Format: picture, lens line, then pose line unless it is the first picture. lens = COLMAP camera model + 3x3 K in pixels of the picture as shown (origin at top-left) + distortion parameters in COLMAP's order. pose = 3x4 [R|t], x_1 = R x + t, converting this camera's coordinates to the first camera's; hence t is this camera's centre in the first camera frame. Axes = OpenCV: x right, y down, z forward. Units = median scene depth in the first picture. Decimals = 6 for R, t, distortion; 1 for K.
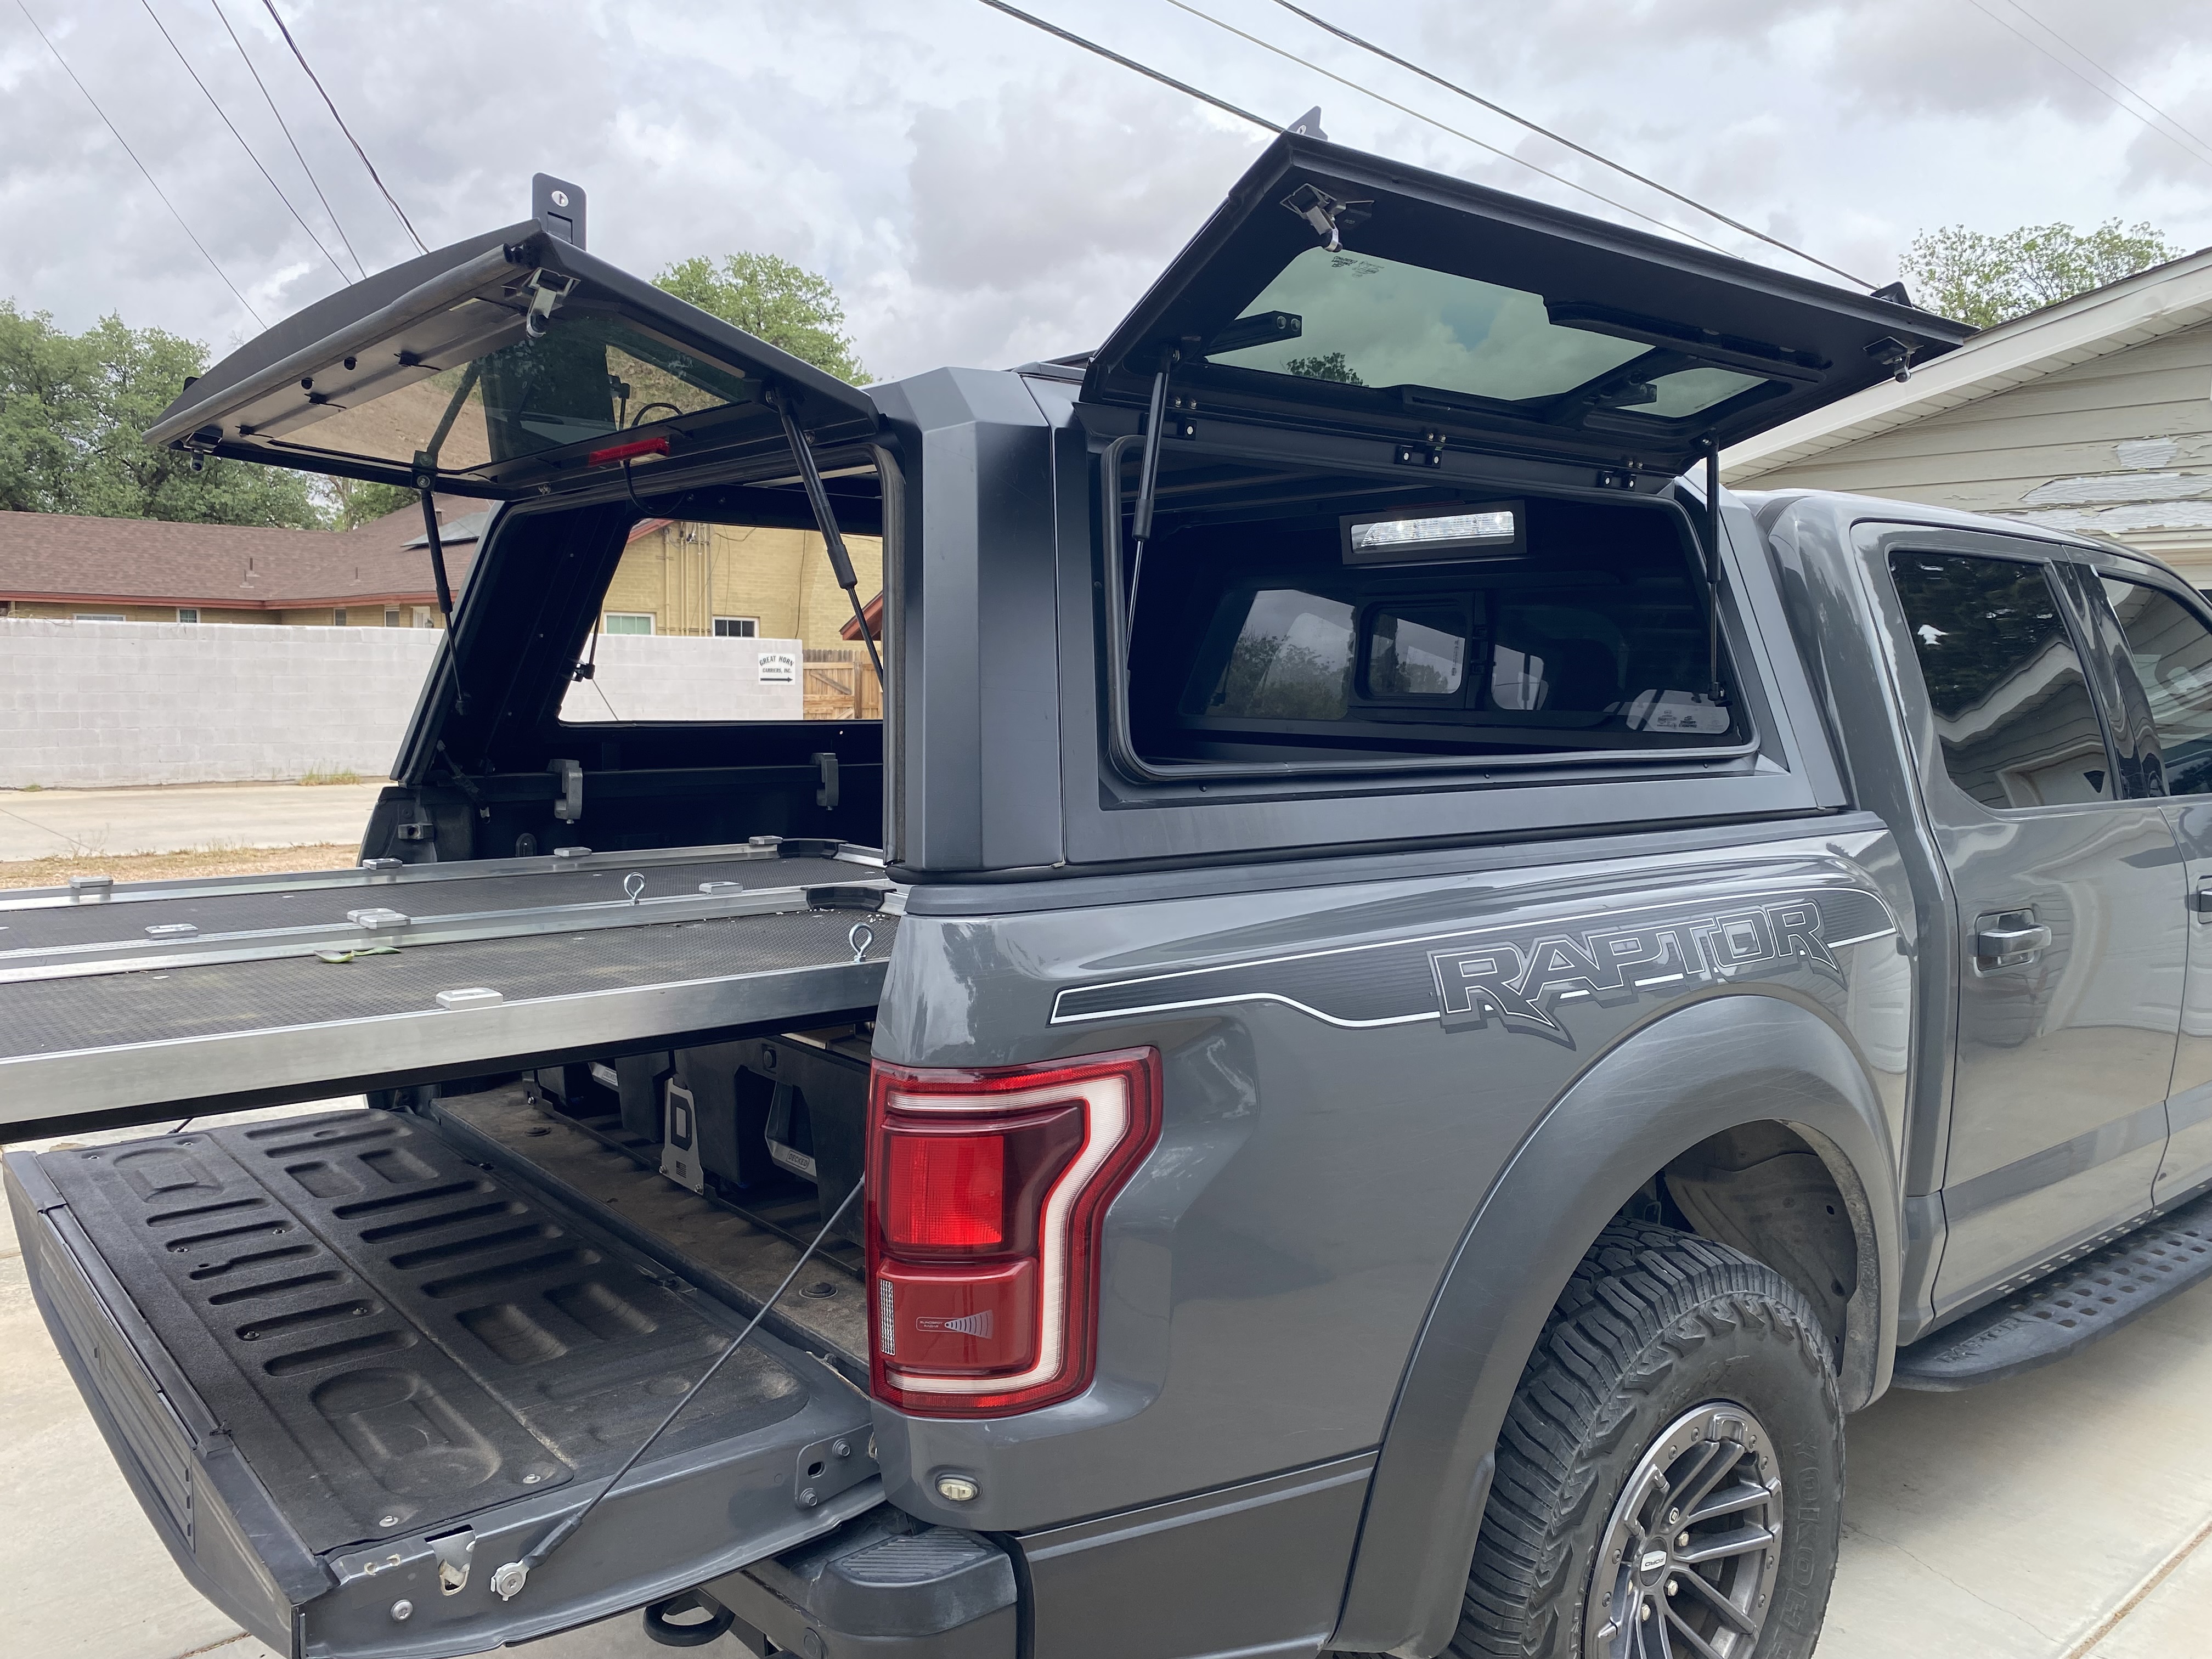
lens RADIAL K [[1712.0, 0, 1099.6], [0, 1712.0, 814.1], [0, 0, 1]] dist [0.016131, -0.005674]
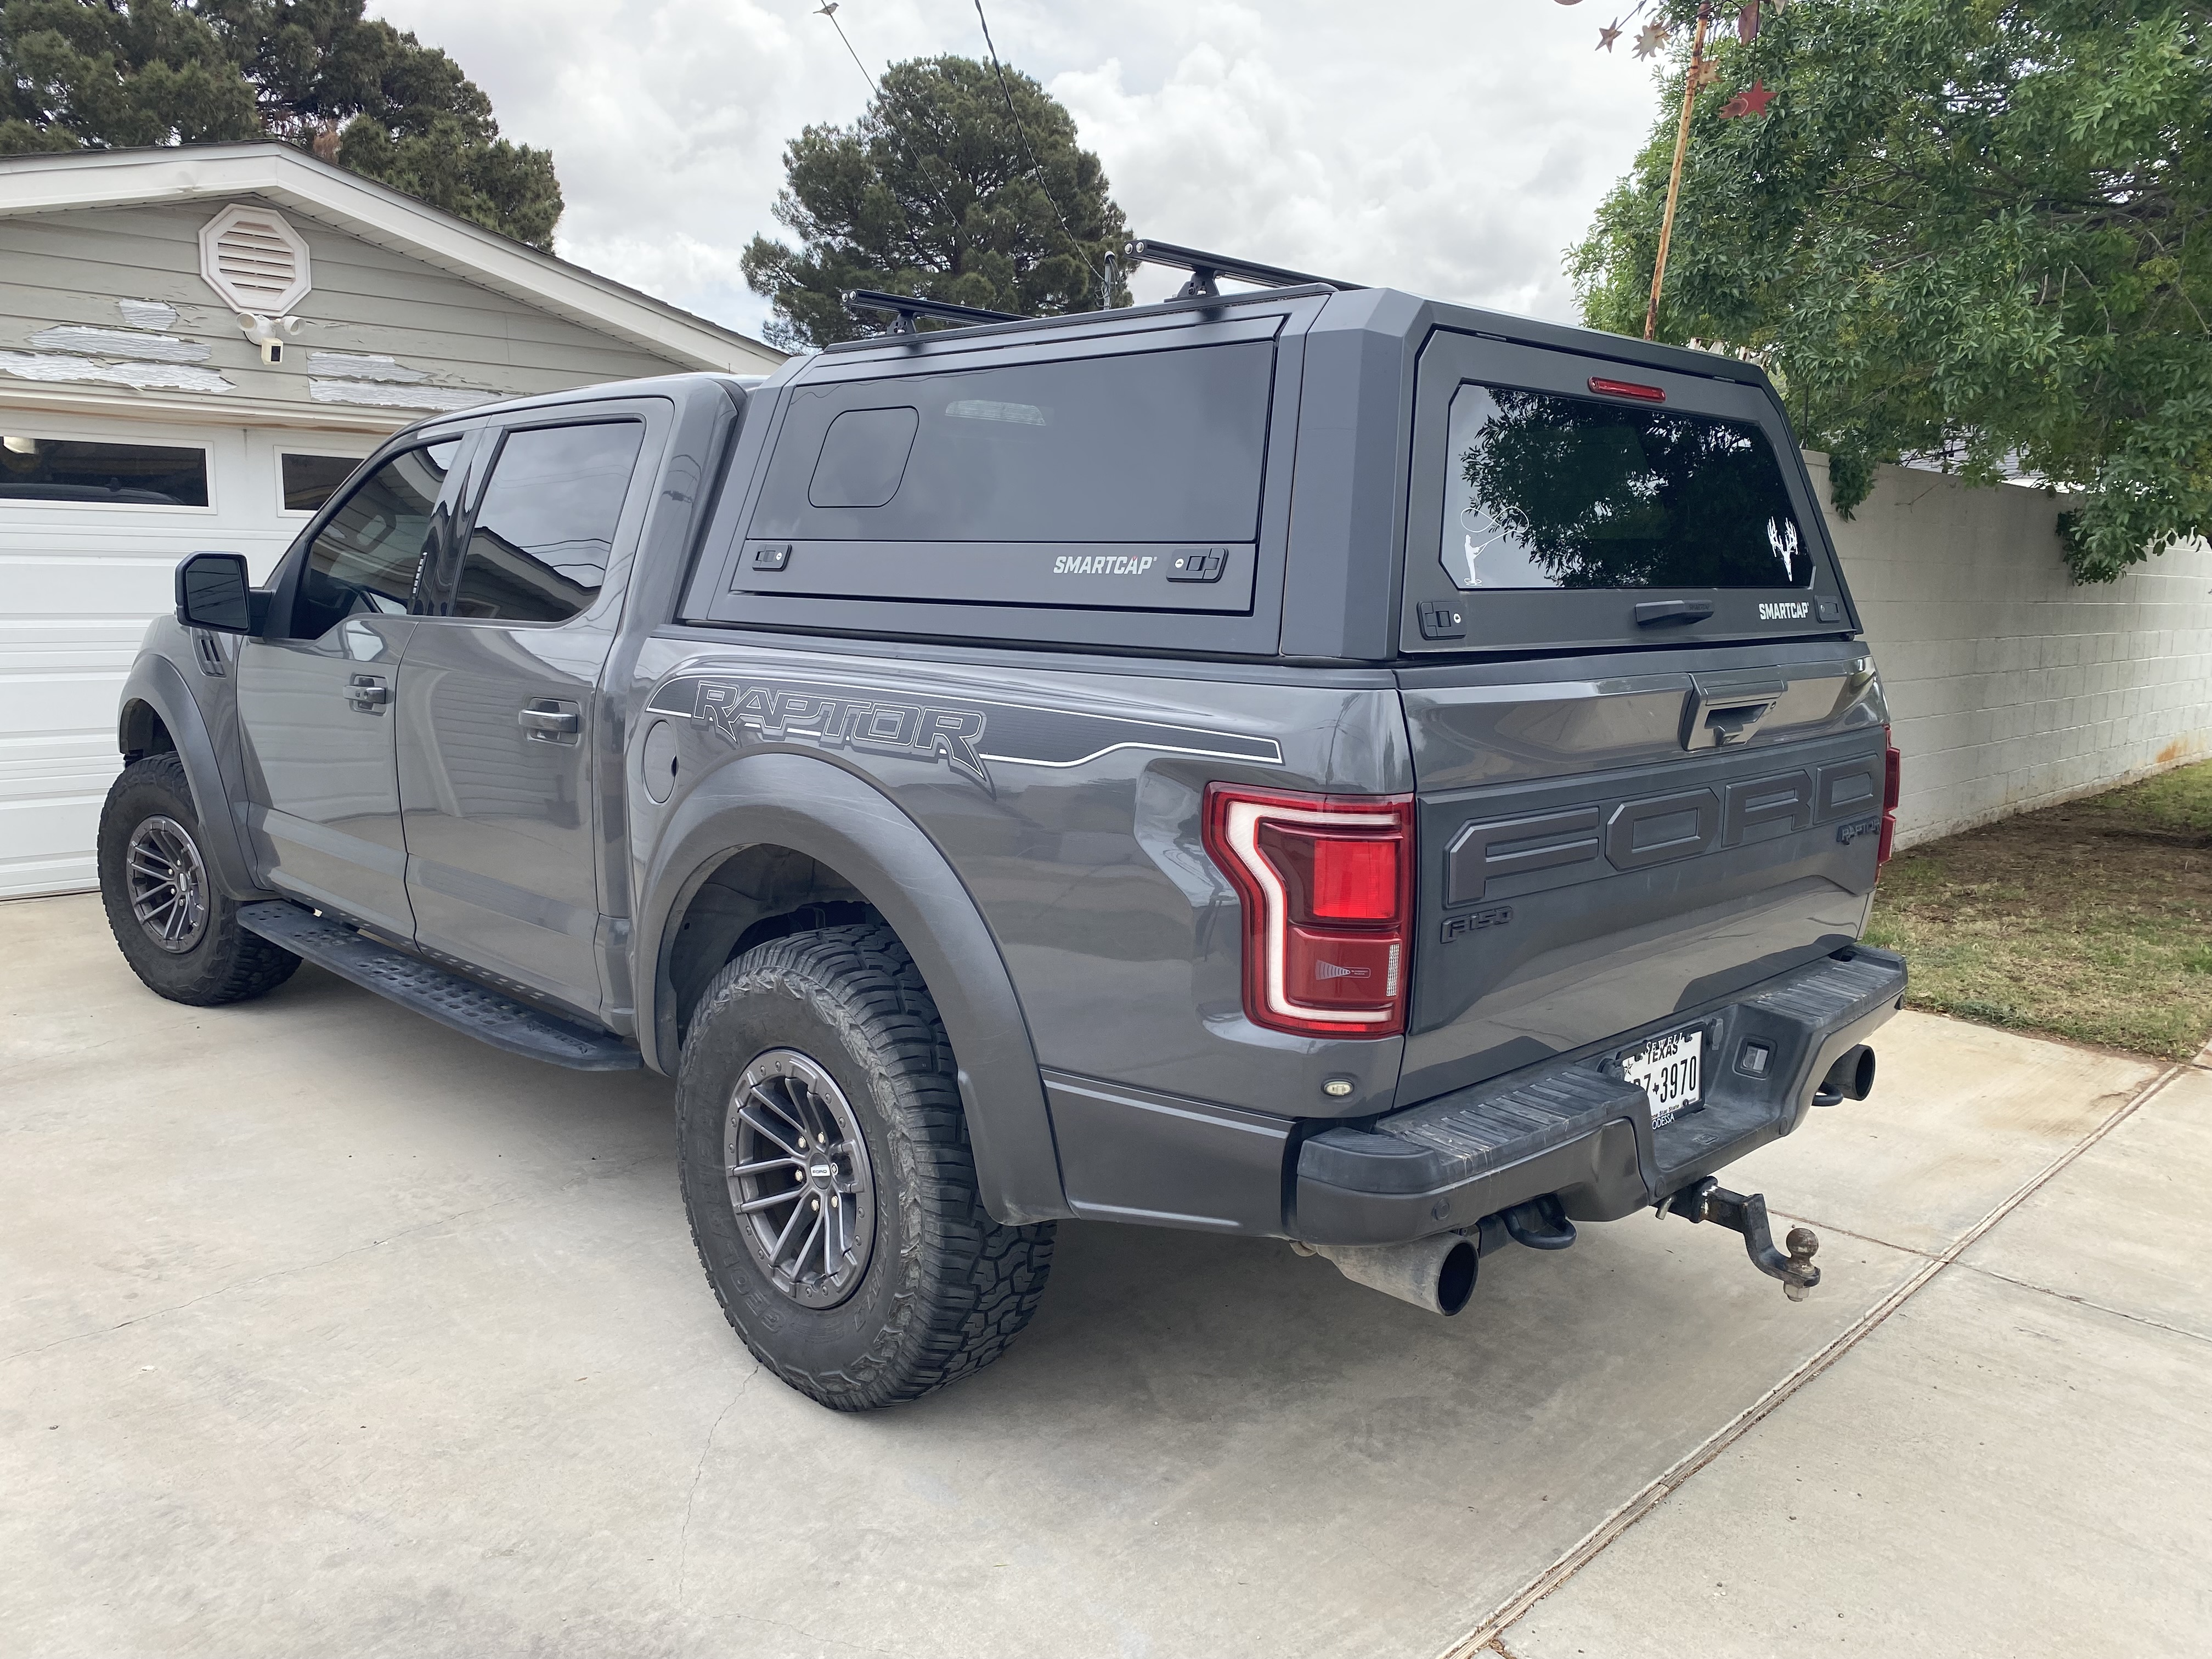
lens RADIAL K [[1720.1, 0, 1111.5], [0, 1720.1, 768.7], [0, 0, 1]] dist [0.019521, -0.004147]
pose [[-0.107196, -0.129597, 0.985755, -1.101695], [0.069009, 0.988107, 0.137411, -0.081076], [-0.991840, 0.082755, -0.096977, 1.106864]]
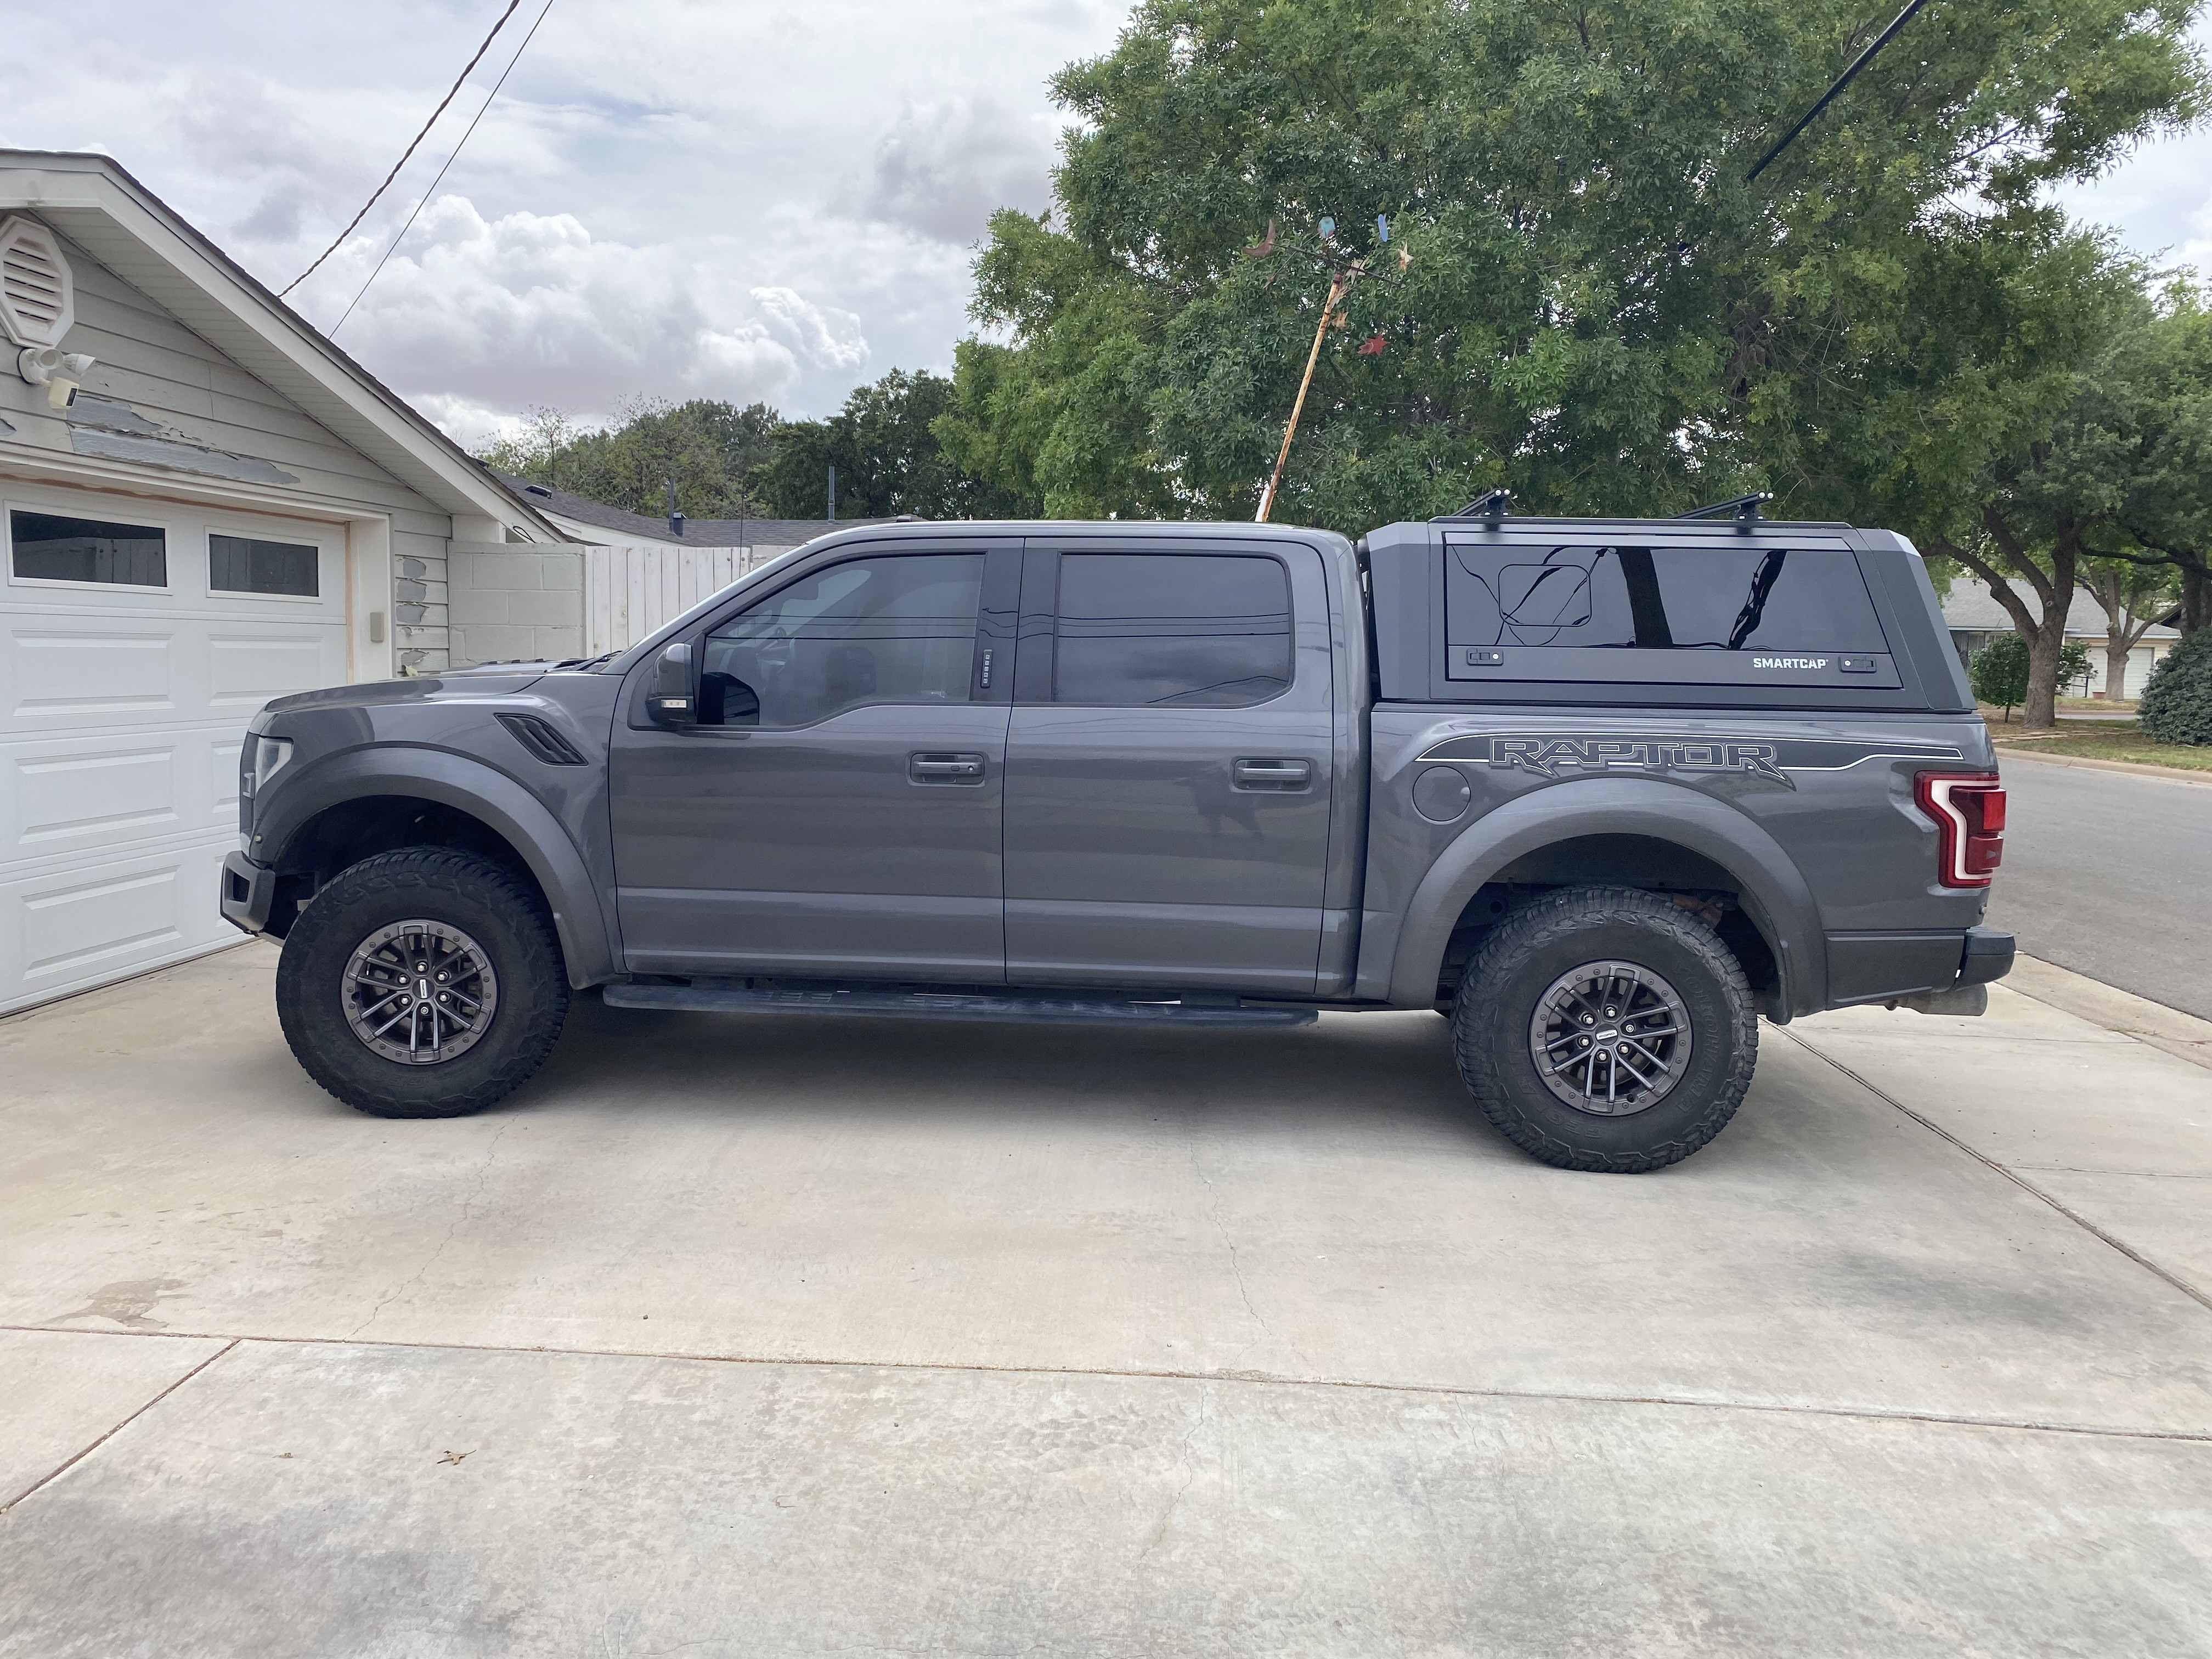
lens RADIAL K [[1705.9, 0, 1095.5], [0, 1705.9, 801.3], [0, 0, 1]] dist [0.019574, -0.011339]
pose [[-0.734395, -0.087492, 0.673060, -0.853235], [0.031186, 0.986260, 0.162233, -0.212645], [-0.678006, 0.140133, -0.721575, 2.591454]]
